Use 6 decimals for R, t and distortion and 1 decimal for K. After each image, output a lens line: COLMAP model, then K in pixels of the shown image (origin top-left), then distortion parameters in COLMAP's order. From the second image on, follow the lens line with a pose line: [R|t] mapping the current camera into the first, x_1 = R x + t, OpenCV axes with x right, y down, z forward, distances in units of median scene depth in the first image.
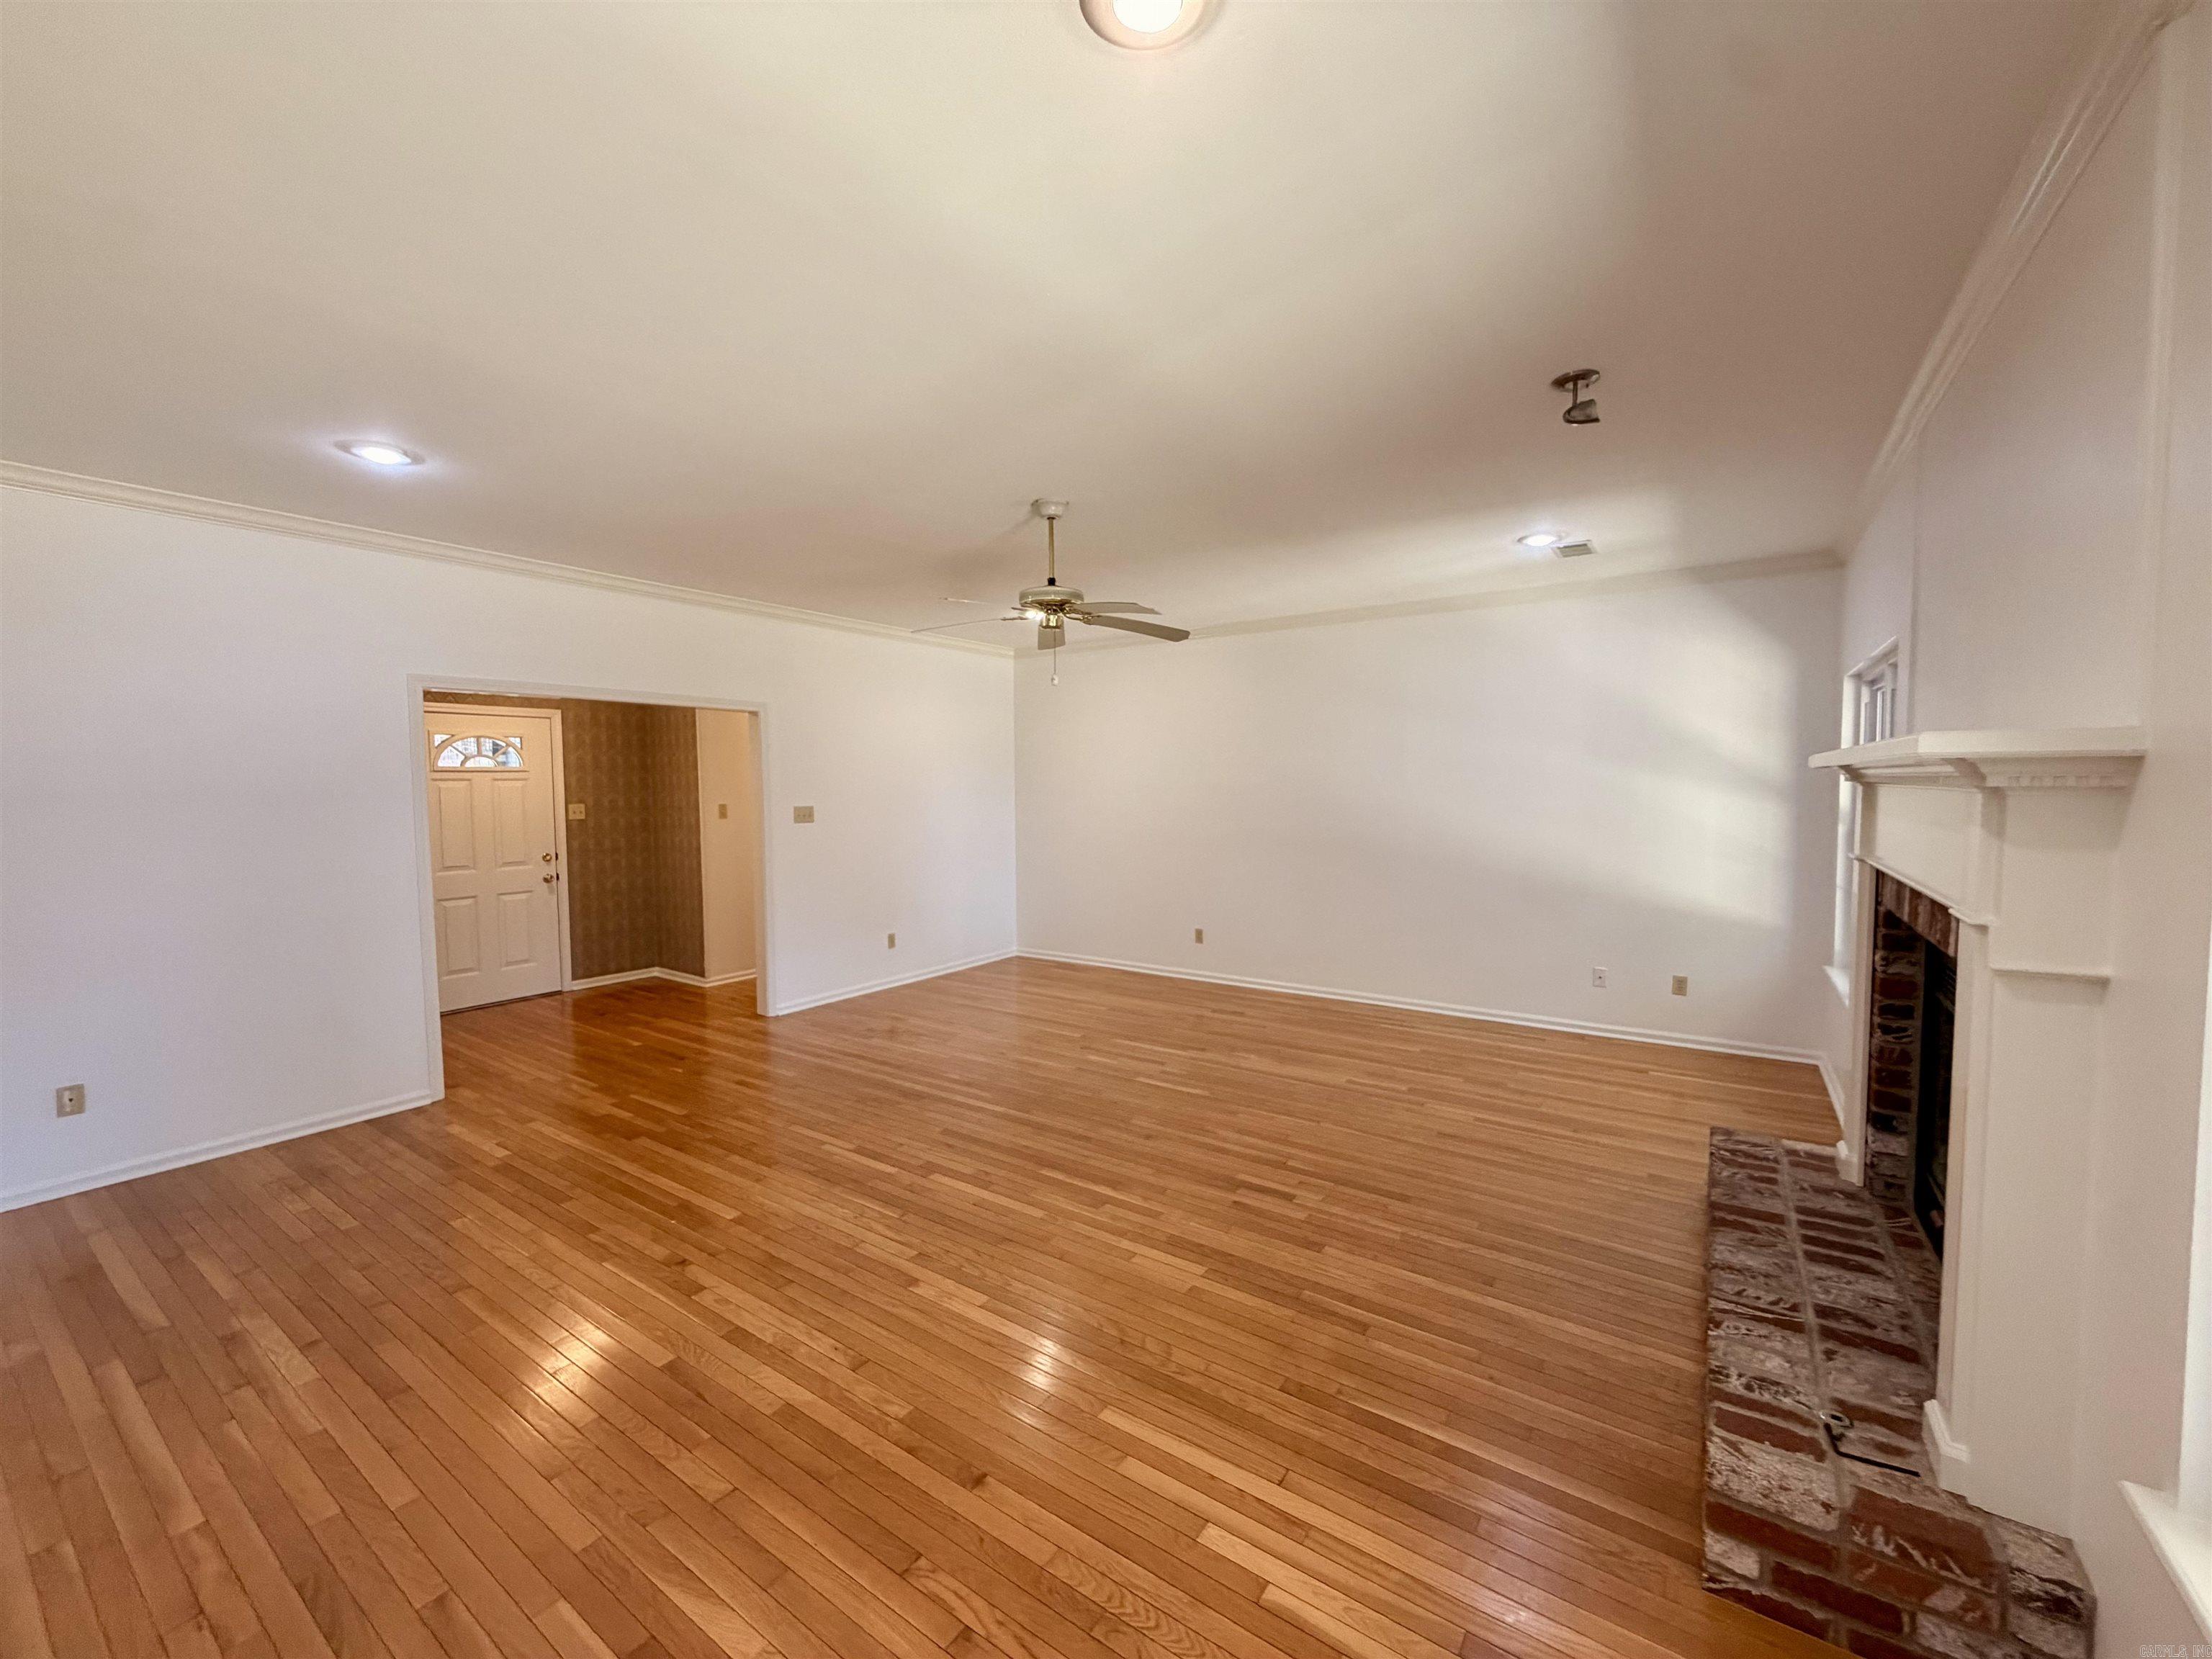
lens RADIAL K [[884.5, 0, 1102.0], [0, 884.5, 830.1], [0, 0, 1]] dist [0.000931, 0.000137]
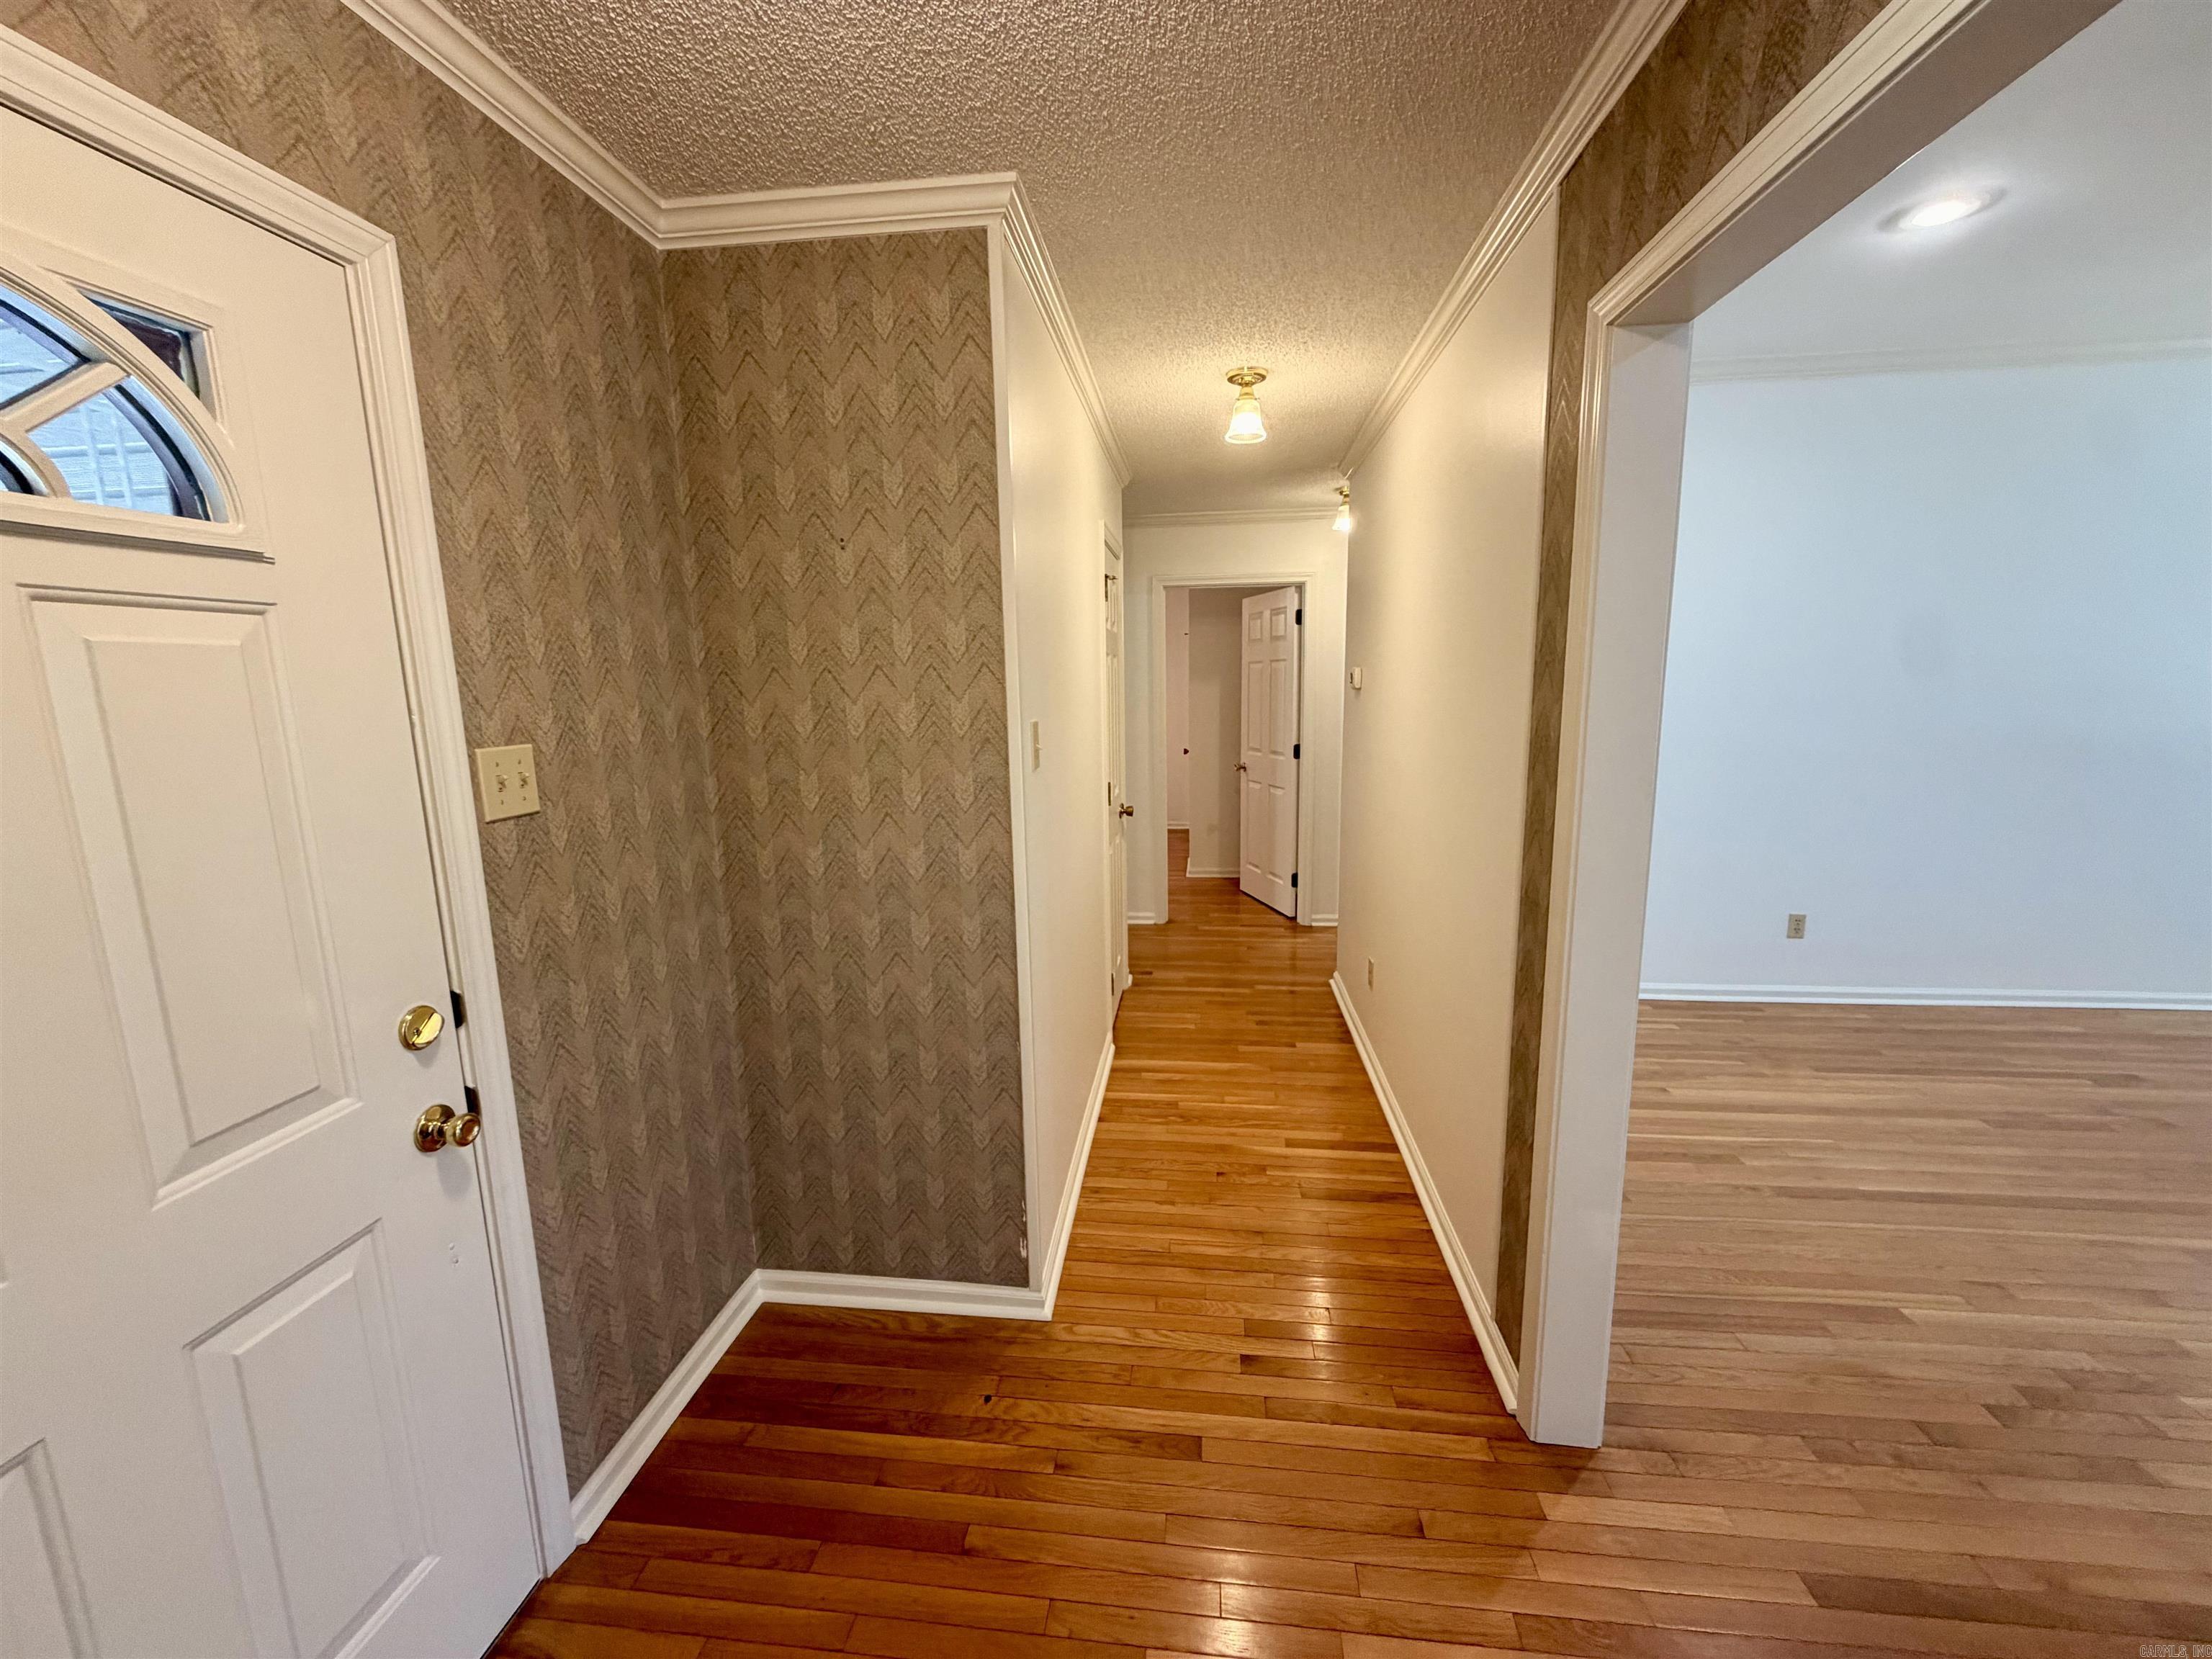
lens RADIAL K [[884.5, 0, 1102.0], [0, 884.5, 830.1], [0, 0, 1]] dist [0.000931, 0.000137]
pose [[0.882319, -0.090777, 0.461815, -0.560333], [0.040445, 0.992218, 0.117764, -0.027822], [-0.468911, -0.085227, 0.879124, 0.735504]]
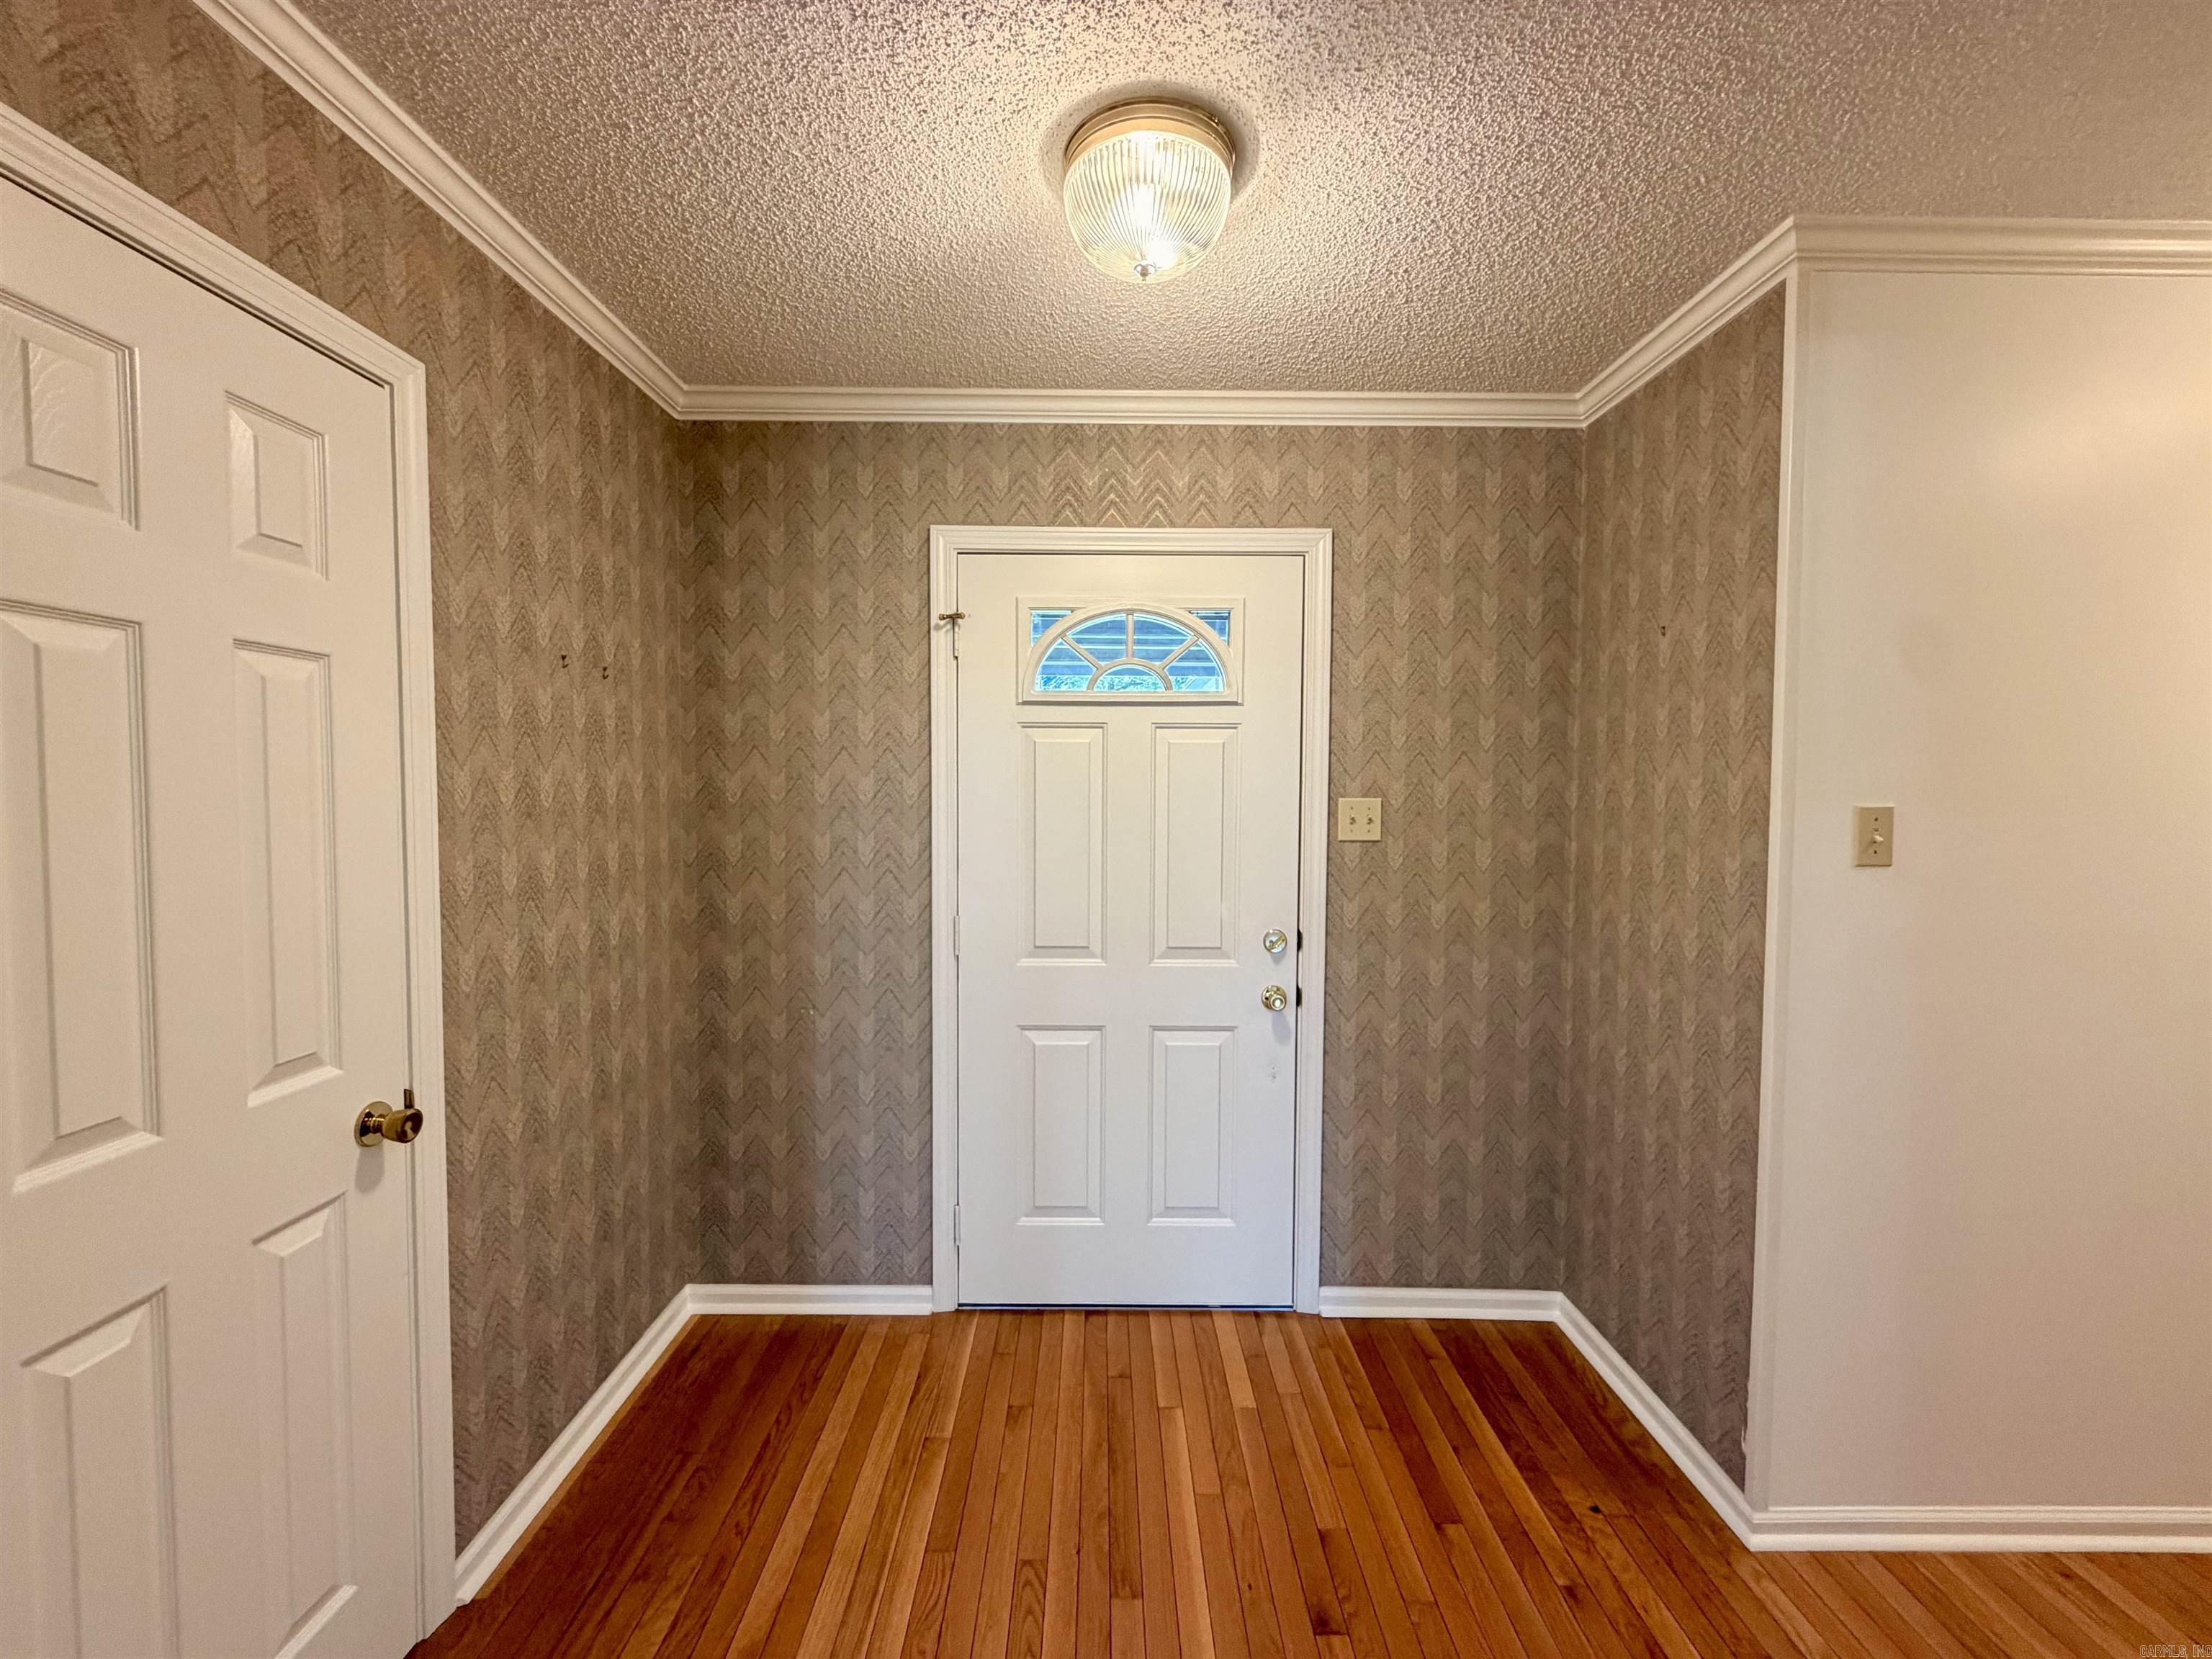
lens RADIAL K [[881.7, 0, 1097.3], [0, 881.7, 833.5], [0, 0, 1]] dist [0.007367, 0.000351]
pose [[0.570038, 0.047603, -0.820238, -0.359463], [-0.054583, 0.998309, 0.020004, -0.015921], [0.819803, 0.033368, 0.571672, 0.704384]]
